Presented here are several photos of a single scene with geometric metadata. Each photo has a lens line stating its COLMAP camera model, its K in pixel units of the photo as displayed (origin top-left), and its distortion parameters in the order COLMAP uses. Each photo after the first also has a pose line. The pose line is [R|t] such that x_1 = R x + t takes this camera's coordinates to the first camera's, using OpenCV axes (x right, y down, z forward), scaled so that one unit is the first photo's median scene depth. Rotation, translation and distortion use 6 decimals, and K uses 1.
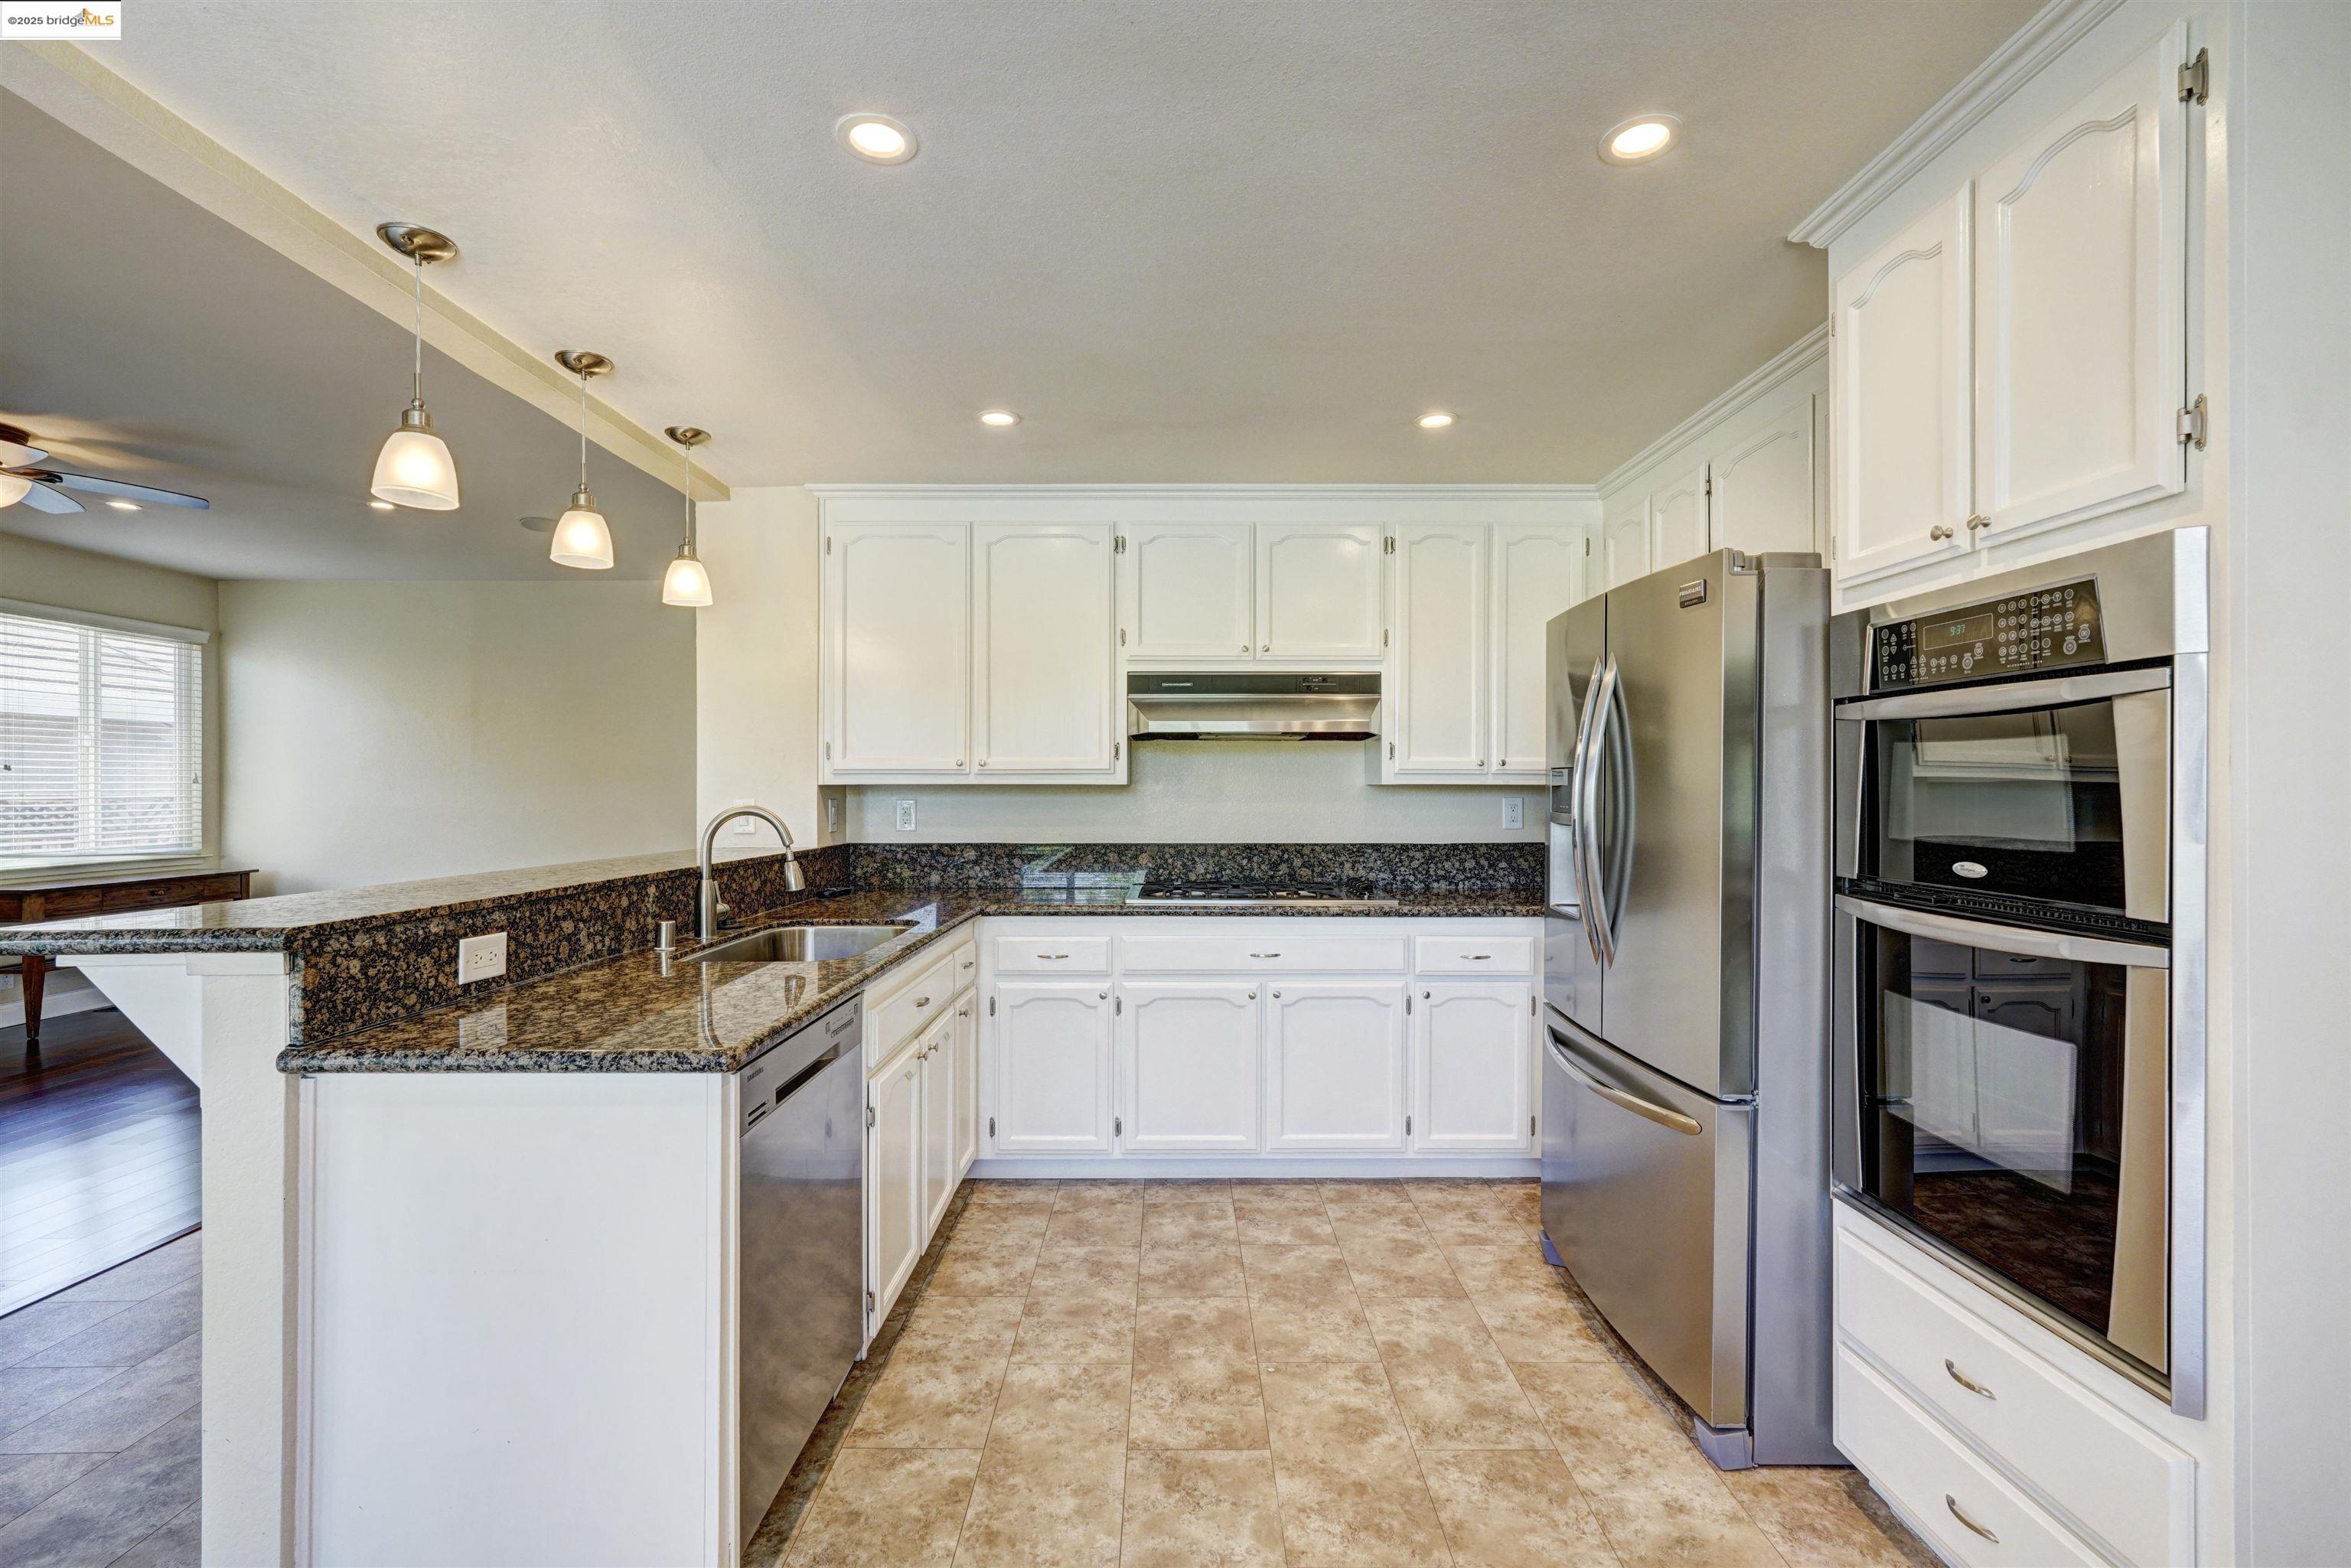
lens RADIAL K [[1028.2, 0, 1173.0], [0, 1028.2, 782.2], [0, 0, 1]] dist [-0.015256, 0.007887]
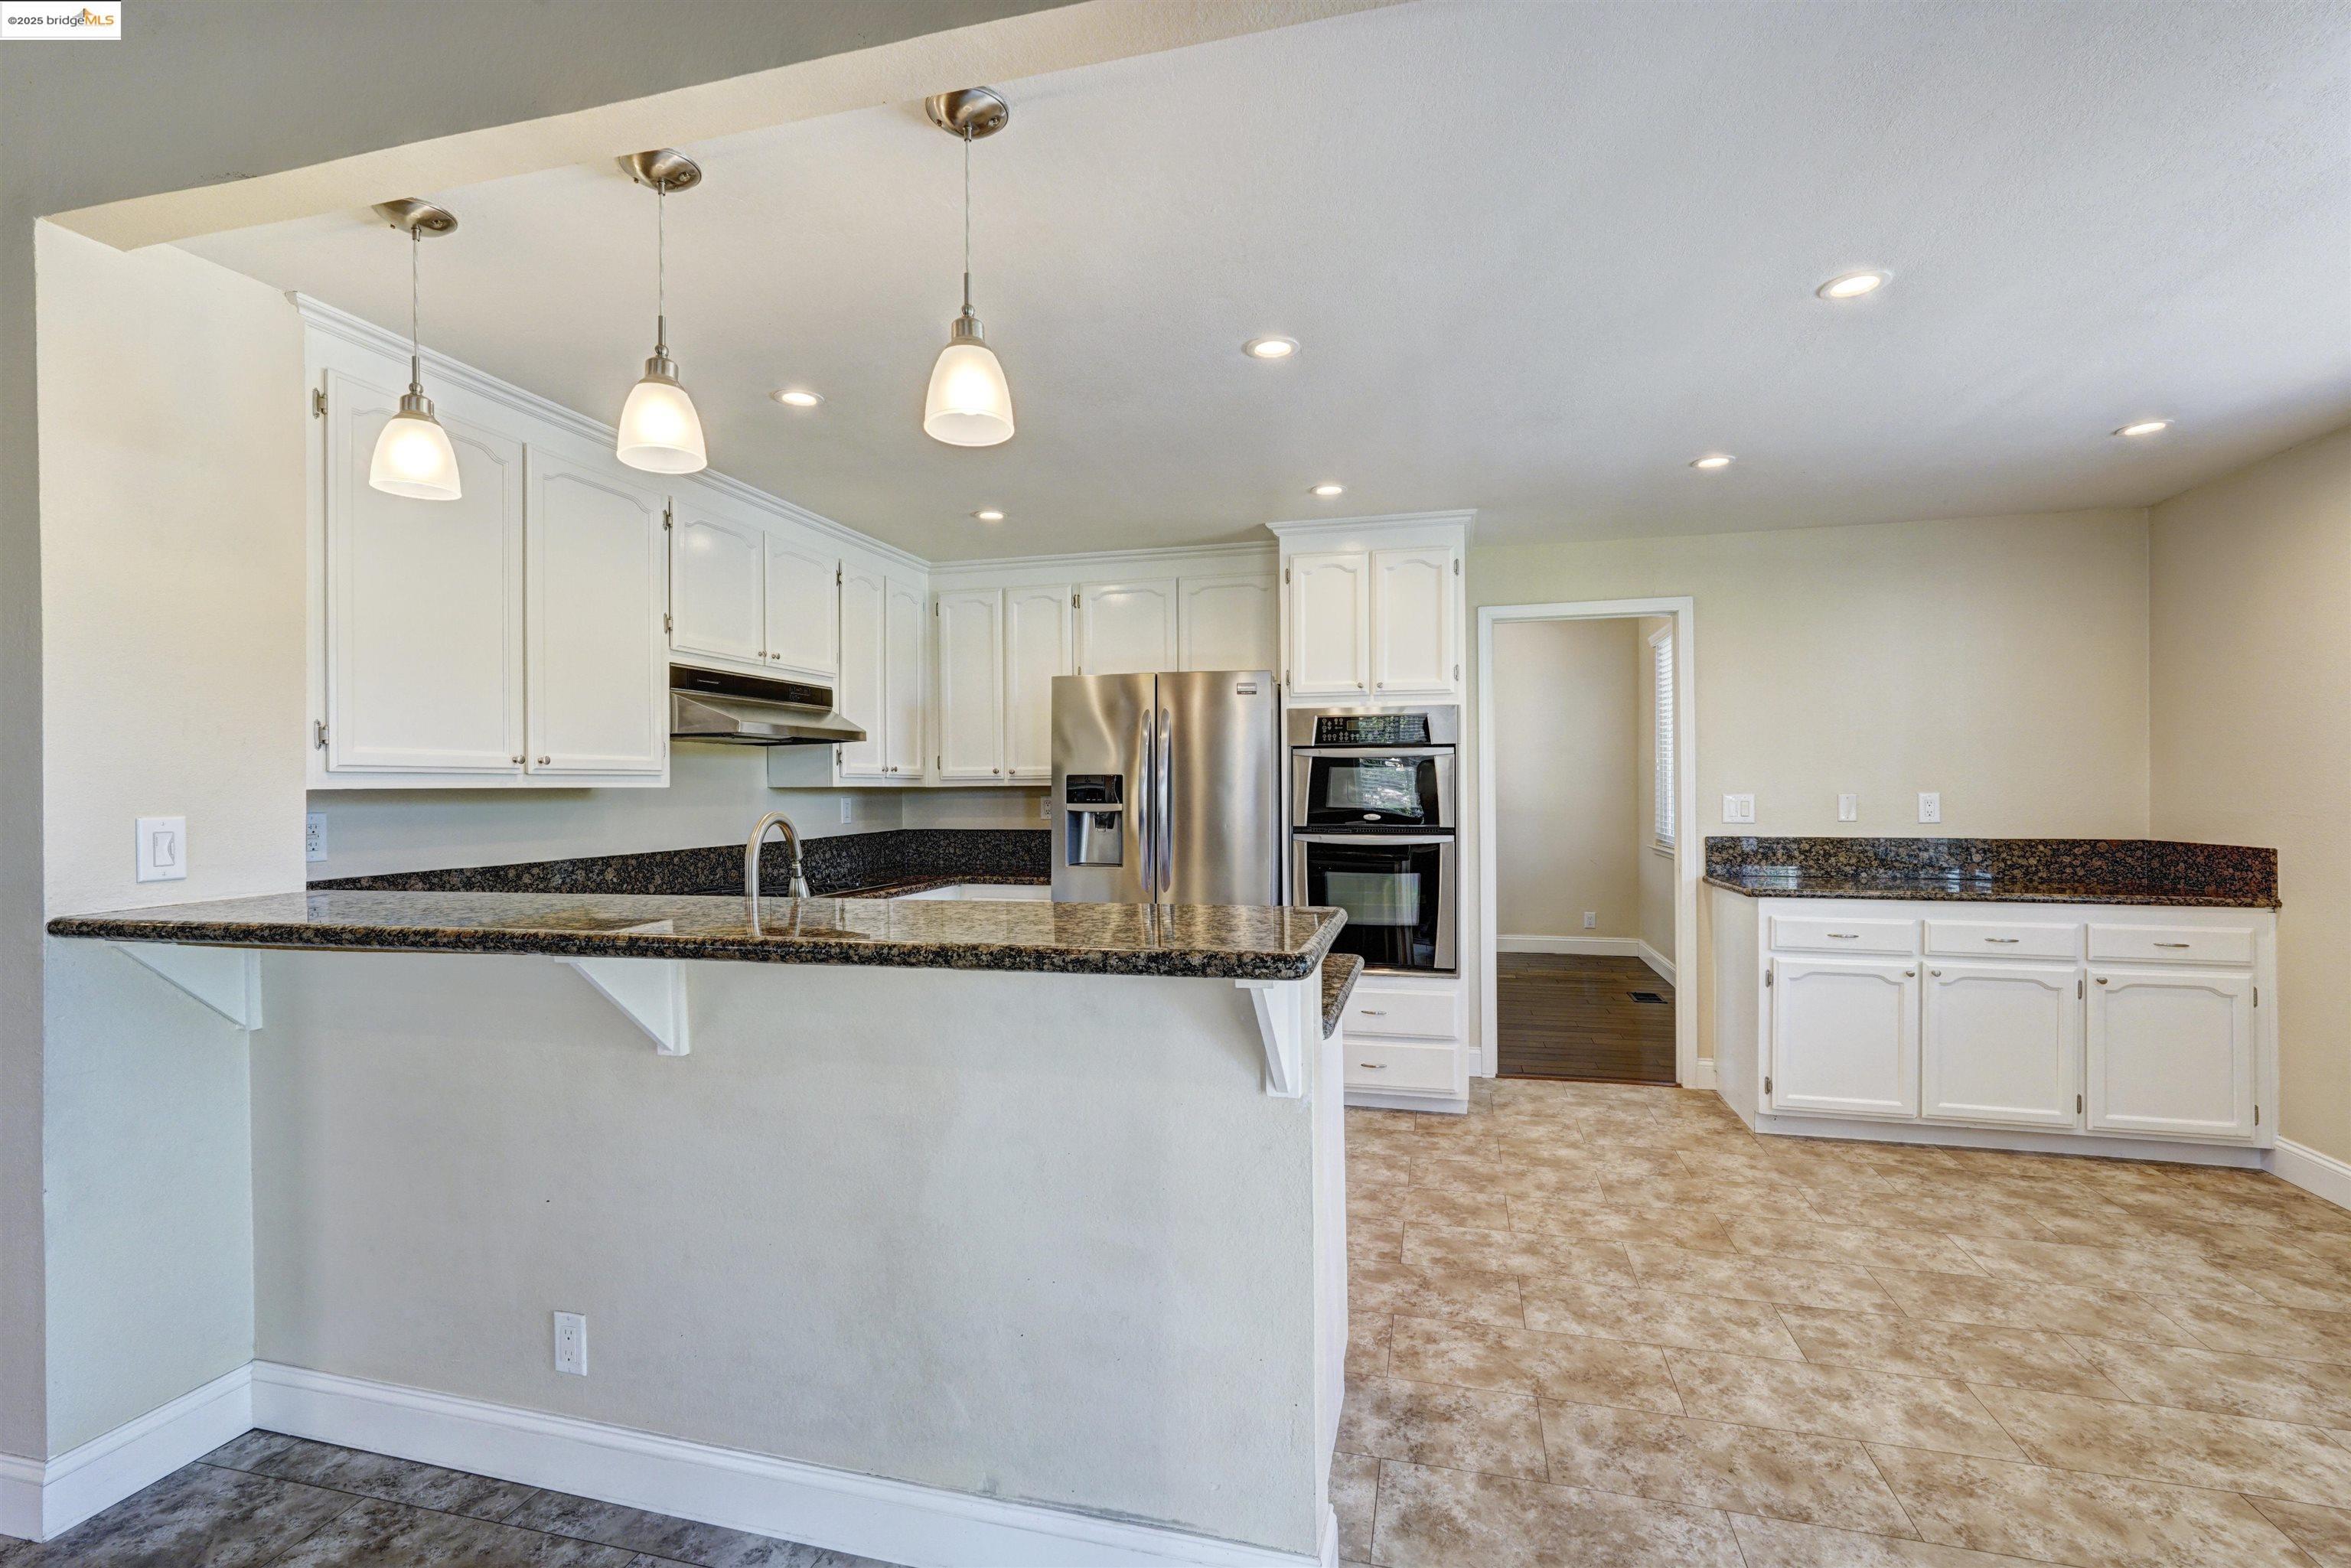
lens RADIAL K [[1028.2, 0, 1177.9], [0, 1028.2, 780.0], [0, 0, 1]] dist [-0.015256, 0.007887]
pose [[0.253615, 0.005278, 0.967291, -1.015226], [0.002591, 0.999978, -0.006135, 0.003308], [-0.967302, 0.004063, 0.253596, 0.439199]]
